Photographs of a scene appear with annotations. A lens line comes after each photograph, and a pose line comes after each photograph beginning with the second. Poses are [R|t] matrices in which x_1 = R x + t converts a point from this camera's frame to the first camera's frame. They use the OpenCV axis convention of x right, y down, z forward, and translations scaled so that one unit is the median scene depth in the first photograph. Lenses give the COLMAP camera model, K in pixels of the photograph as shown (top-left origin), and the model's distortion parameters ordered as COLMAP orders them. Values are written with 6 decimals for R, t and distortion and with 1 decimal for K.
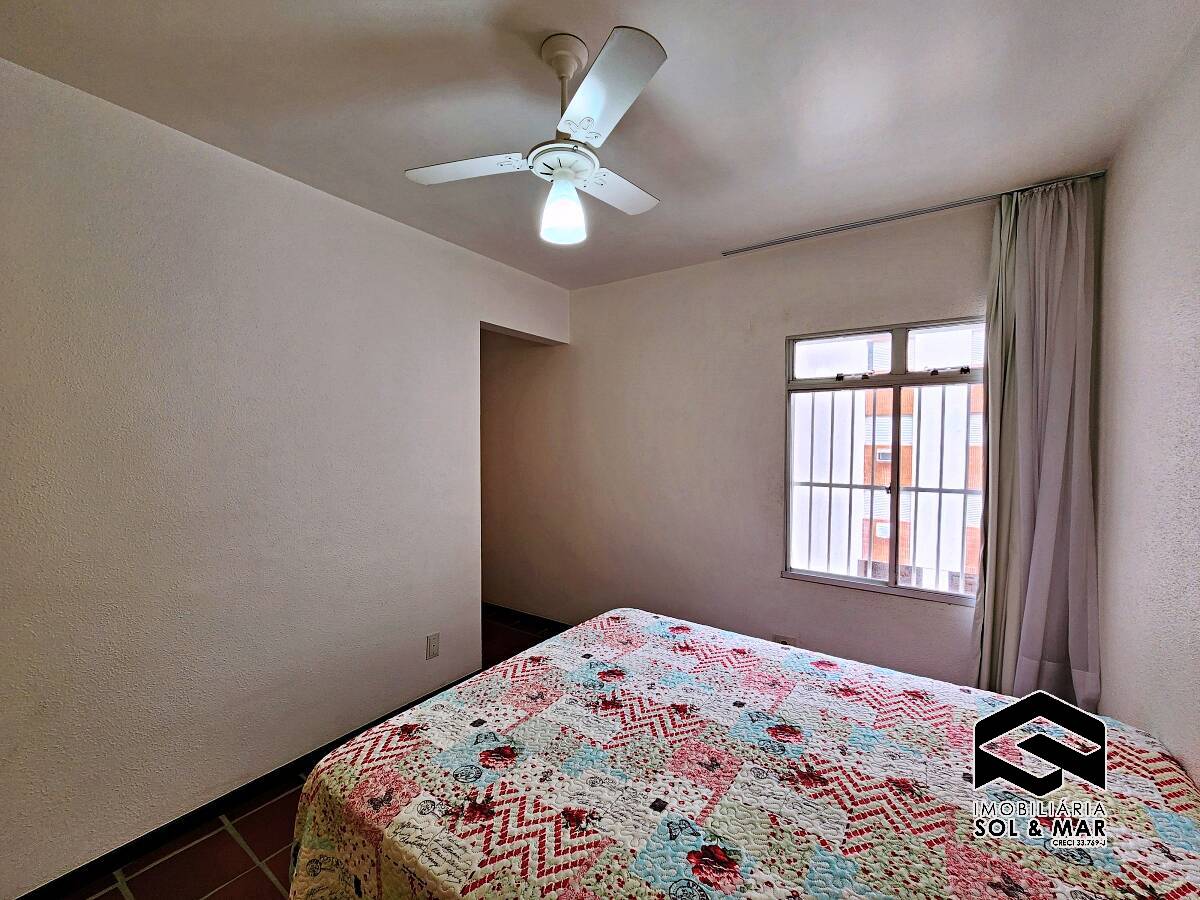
lens RADIAL K [[493.6, 0, 605.8], [0, 493.6, 448.6], [0, 0, 1]] dist [-0.003470, 0.001647]
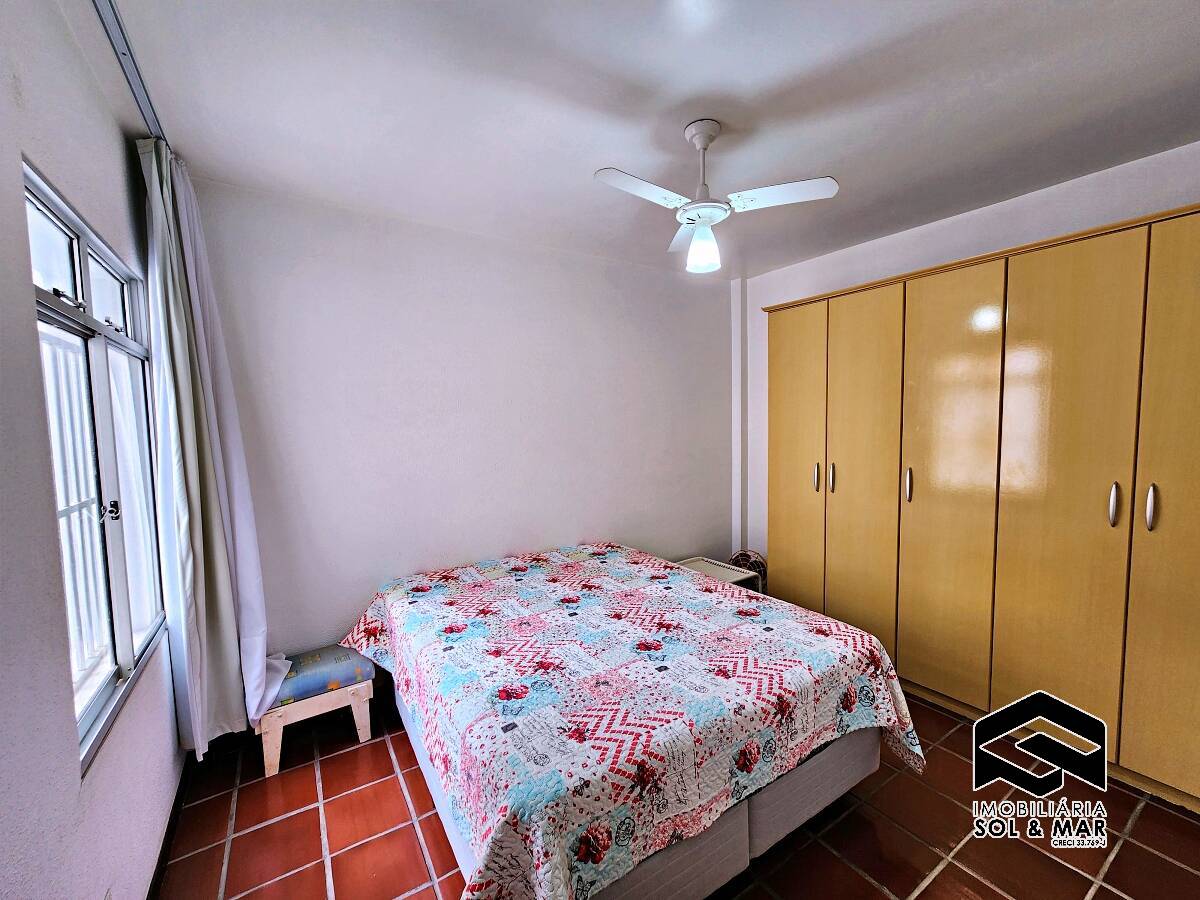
lens RADIAL K [[493.6, 0, 605.1], [0, 493.6, 450.8], [0, 0, 1]] dist [-0.003470, 0.001647]
pose [[-0.923904, -0.012222, 0.382429, -0.337667], [0.020145, 0.996550, 0.080515, -0.045053], [-0.382093, 0.082092, -0.920470, 2.237952]]
